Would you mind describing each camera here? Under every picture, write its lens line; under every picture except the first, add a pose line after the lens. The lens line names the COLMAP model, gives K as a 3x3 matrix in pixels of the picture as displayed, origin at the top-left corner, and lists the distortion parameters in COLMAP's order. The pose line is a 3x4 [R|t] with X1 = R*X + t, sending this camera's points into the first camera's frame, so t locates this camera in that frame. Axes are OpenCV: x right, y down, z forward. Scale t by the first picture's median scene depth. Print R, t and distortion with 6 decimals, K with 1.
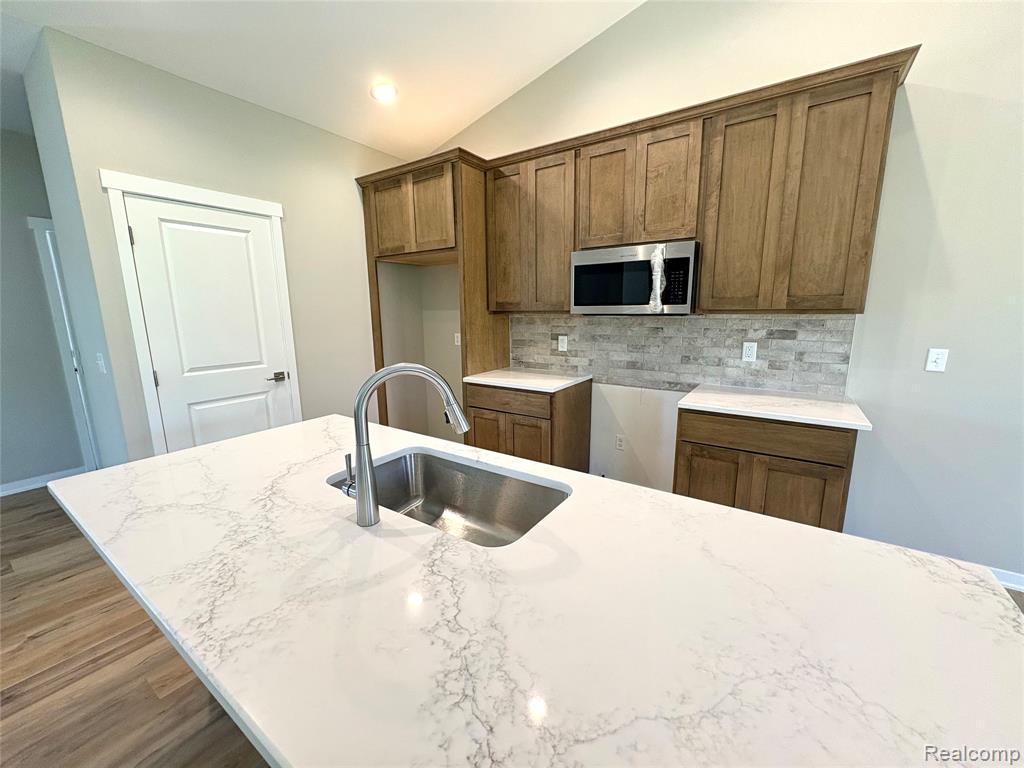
lens RADIAL K [[409.4, 0, 512.7], [0, 409.4, 383.5], [0, 0, 1]] dist [-0.000536, 0.000682]
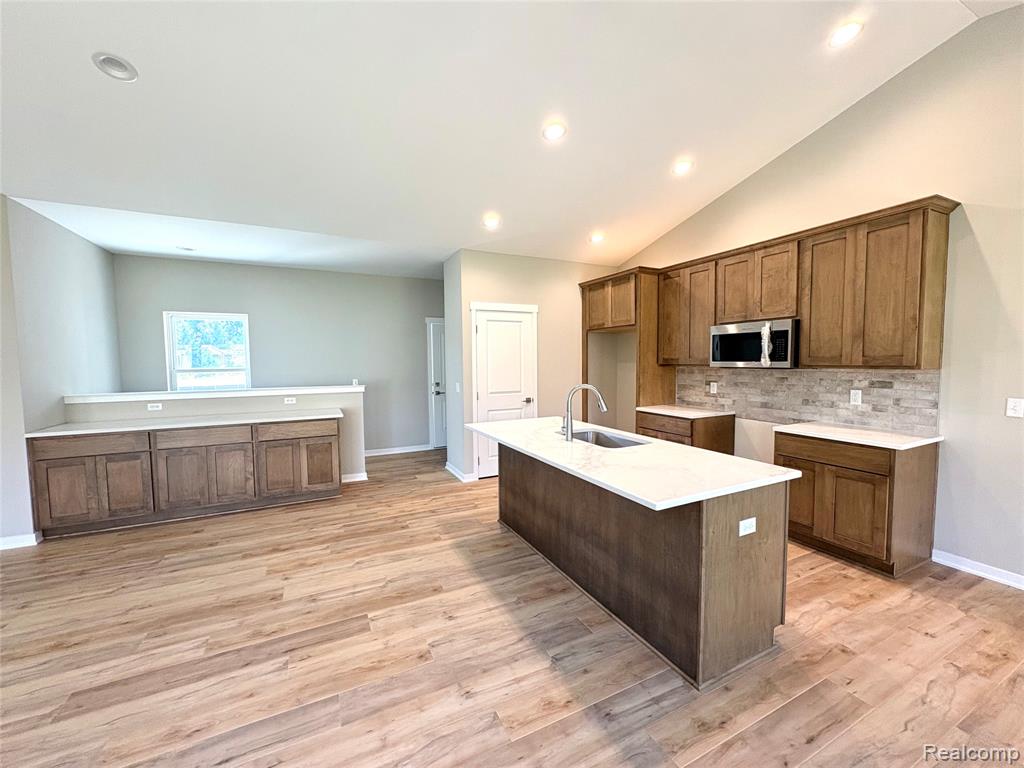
lens RADIAL K [[409.4, 0, 510.6], [0, 409.4, 383.3], [0, 0, 1]] dist [-0.000536, 0.000682]
pose [[0.868931, 0.030501, -0.493993, 0.256364], [-0.089047, 0.991446, -0.095418, 0.095972], [0.486857, 0.126900, 0.864214, -0.635416]]
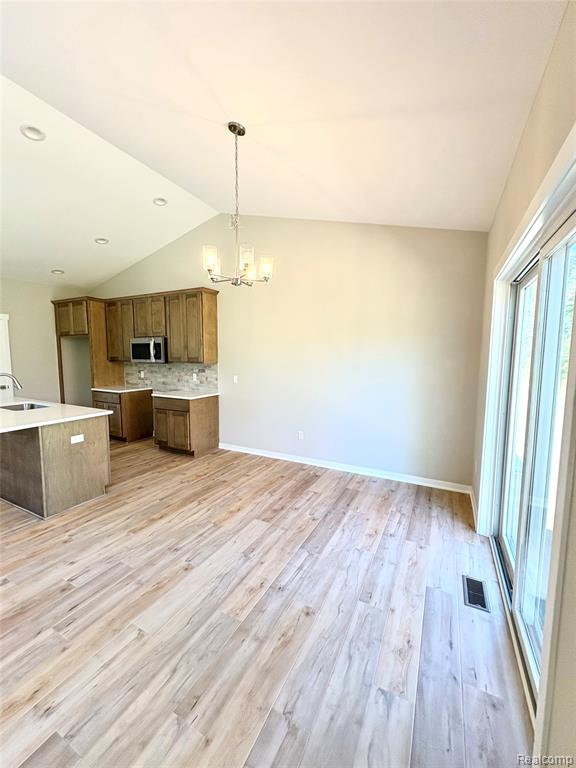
lens RADIAL K [[307.0, 0, 292.2], [0, 307.0, 384.1], [0, 0, 1]] dist [-0.000536, 0.000682]
pose [[0.991421, 0.006259, 0.130561, 0.911606], [0.005532, 0.995949, -0.089750, 0.145472], [-0.130594, 0.089703, 0.987370, -1.019763]]
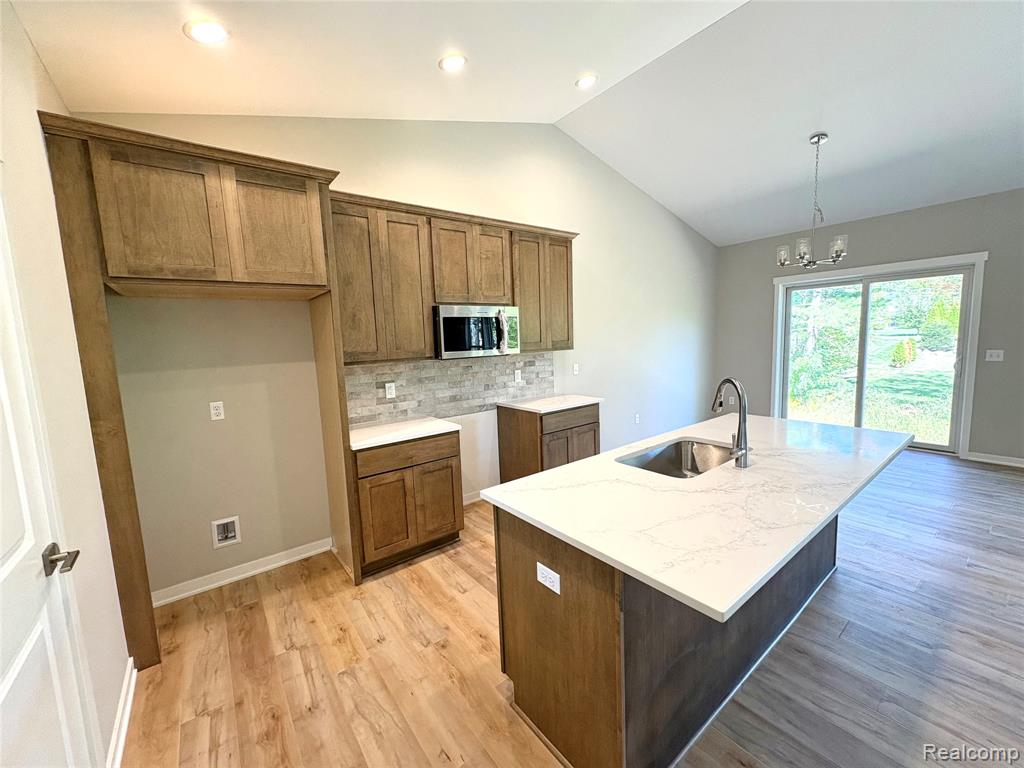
lens RADIAL K [[409.4, 0, 513.4], [0, 409.4, 382.5], [0, 0, 1]] dist [-0.000536, 0.000682]
pose [[0.303140, -0.107994, 0.946807, -0.894720], [0.207975, 0.977105, 0.044862, -0.122104], [-0.929974, 0.183313, 0.318660, 0.493692]]
